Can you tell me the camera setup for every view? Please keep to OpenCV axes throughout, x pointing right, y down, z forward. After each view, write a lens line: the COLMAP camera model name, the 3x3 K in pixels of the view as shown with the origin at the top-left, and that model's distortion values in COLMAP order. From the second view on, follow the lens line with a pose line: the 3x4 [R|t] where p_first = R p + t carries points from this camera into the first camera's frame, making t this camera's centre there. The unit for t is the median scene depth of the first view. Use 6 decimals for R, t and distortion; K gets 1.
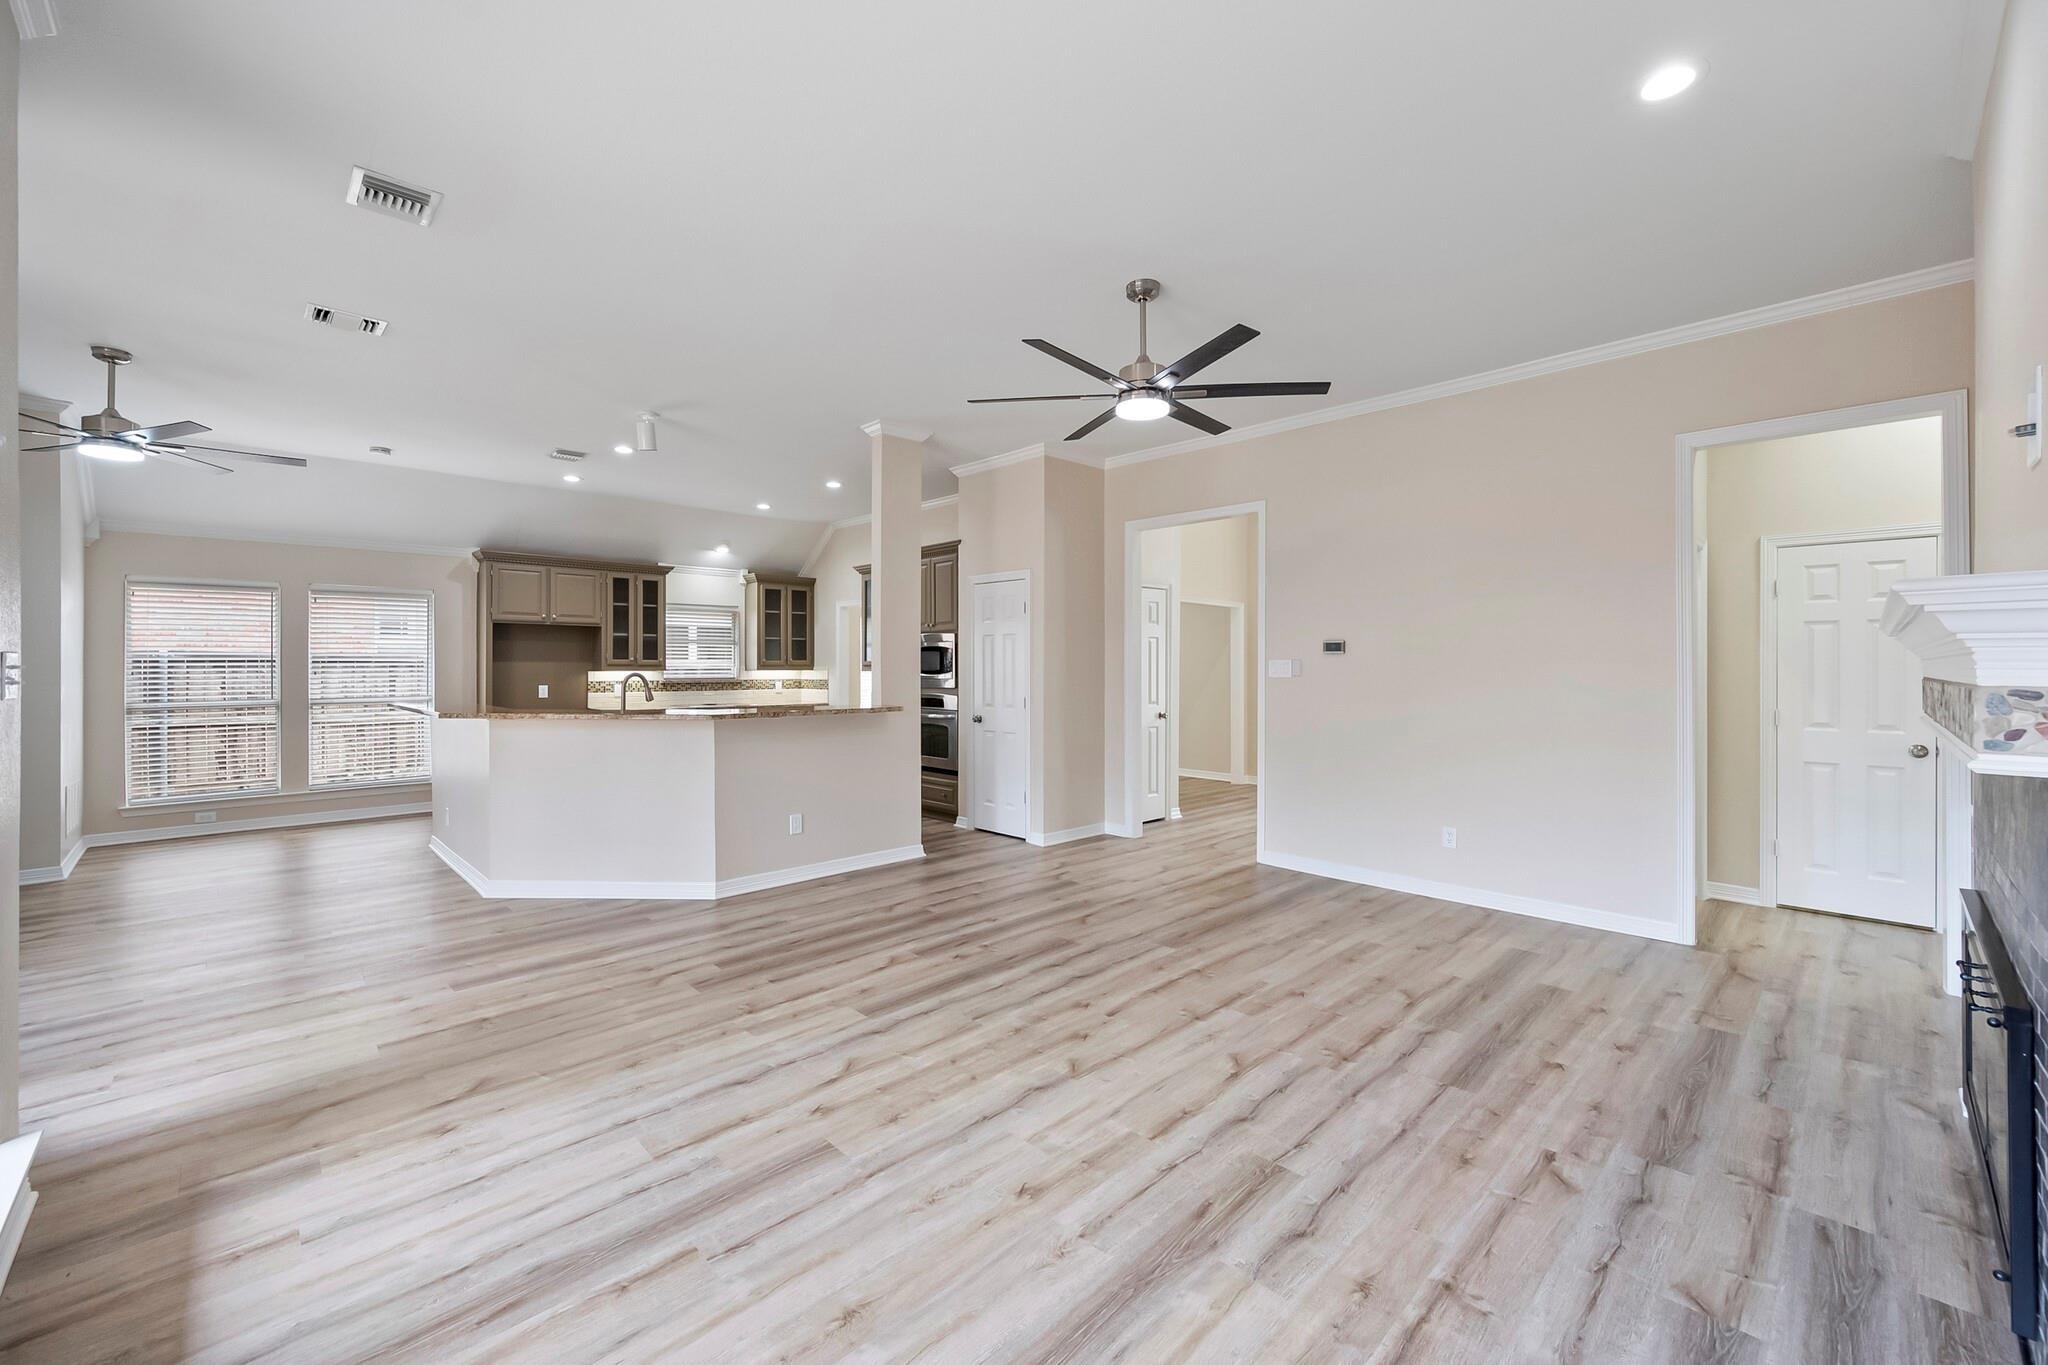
lens RADIAL K [[820.1, 0, 1030.0], [0, 820.1, 667.4], [0, 0, 1]] dist [0.000190, 0.000023]
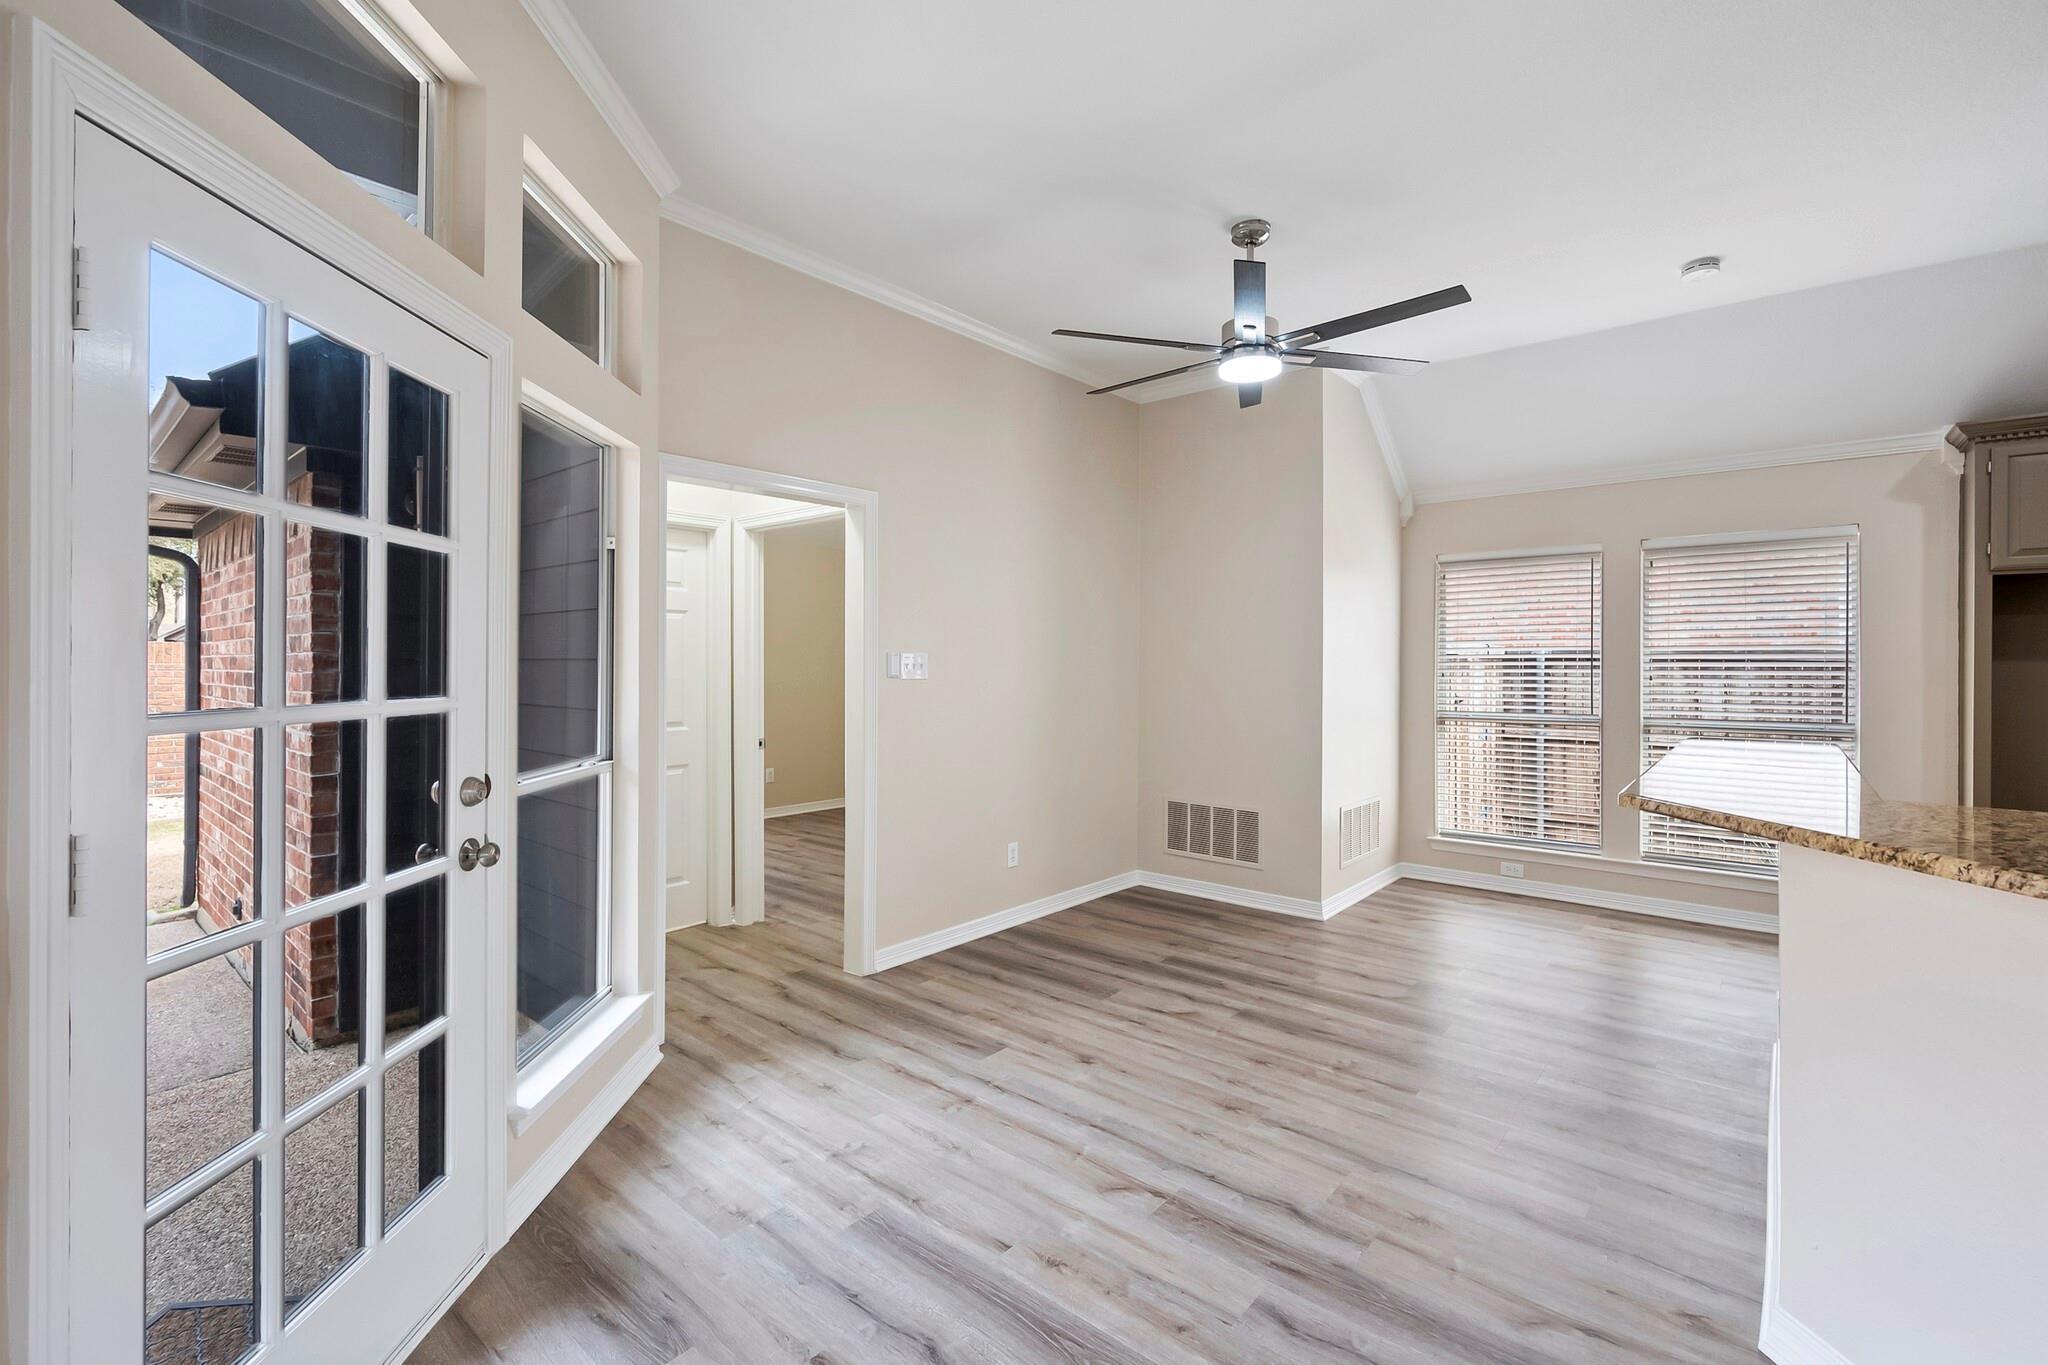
lens RADIAL K [[880.5, 0, 1028.4], [0, 880.5, 666.7], [0, 0, 1]] dist [0.002631, 0.000162]
pose [[0.085215, 0.003883, -0.996355, -0.204457], [-0.007019, 0.999970, 0.003297, -0.000999], [0.996338, 0.006712, 0.085239, 0.415925]]
